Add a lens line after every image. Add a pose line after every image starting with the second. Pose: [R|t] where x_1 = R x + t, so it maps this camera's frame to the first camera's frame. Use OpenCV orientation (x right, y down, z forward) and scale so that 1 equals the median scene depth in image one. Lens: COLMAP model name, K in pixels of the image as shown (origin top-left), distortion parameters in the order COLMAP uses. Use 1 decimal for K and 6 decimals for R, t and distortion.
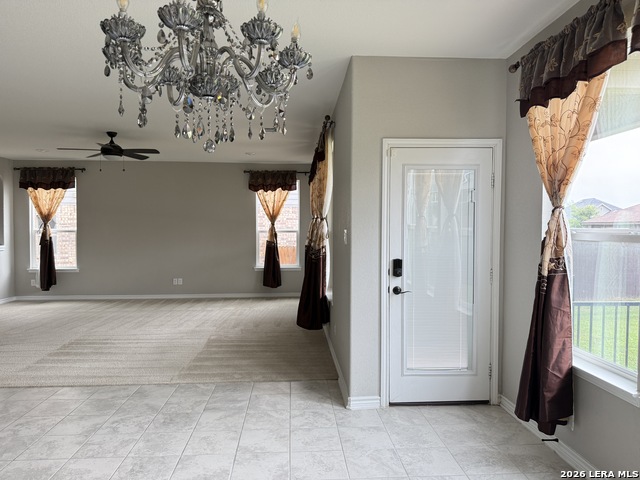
lens RADIAL K [[447.2, 0, 321.6], [0, 447.2, 240.4], [0, 0, 1]] dist [0.056363, -0.069063]
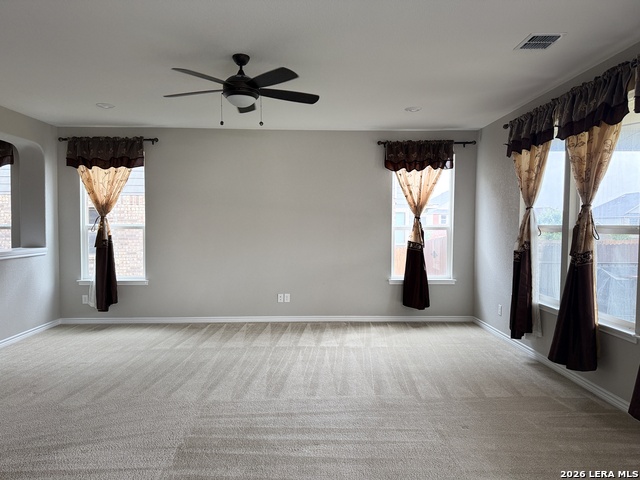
lens RADIAL K [[447.2, 0, 321.8], [0, 447.2, 240.0], [0, 0, 1]] dist [0.056363, -0.069063]
pose [[0.999313, 0.003374, -0.036911, -0.238805], [-0.003166, 0.999979, 0.005688, -0.005312], [0.036929, -0.005567, 0.999302, 0.301805]]
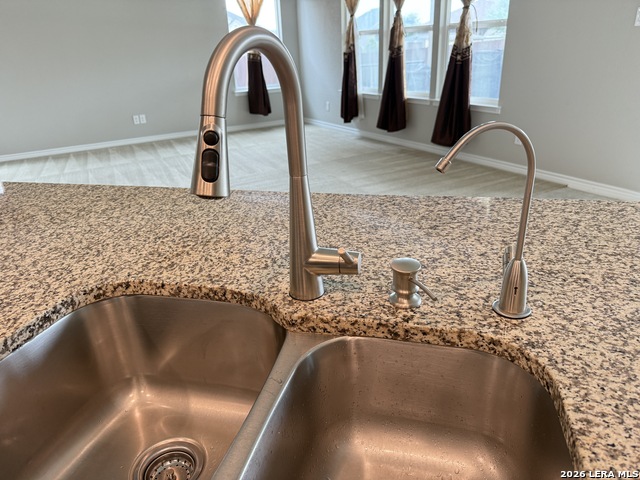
lens RADIAL K [[447.2, 0, 320.8], [0, 447.2, 239.5], [0, 0, 1]] dist [0.056363, -0.069063]
pose [[0.905560, -0.208689, 0.369337, -0.373848], [0.058700, 0.923898, 0.378110, 0.010476], [-0.420137, -0.320721, 0.848895, 0.184662]]
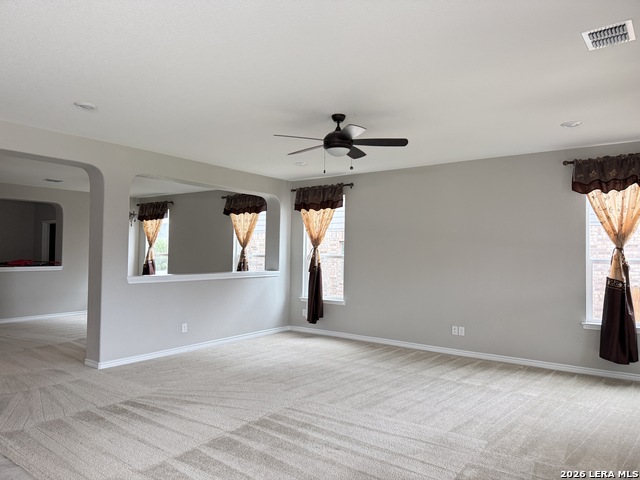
lens RADIAL K [[447.2, 0, 318.3], [0, 447.2, 242.3], [0, 0, 1]] dist [0.056363, -0.069063]
pose [[0.760470, -0.009079, -0.649309, -0.028385], [-0.028991, 0.998431, -0.047914, -0.006356], [0.648725, 0.055261, 0.759014, 0.326962]]
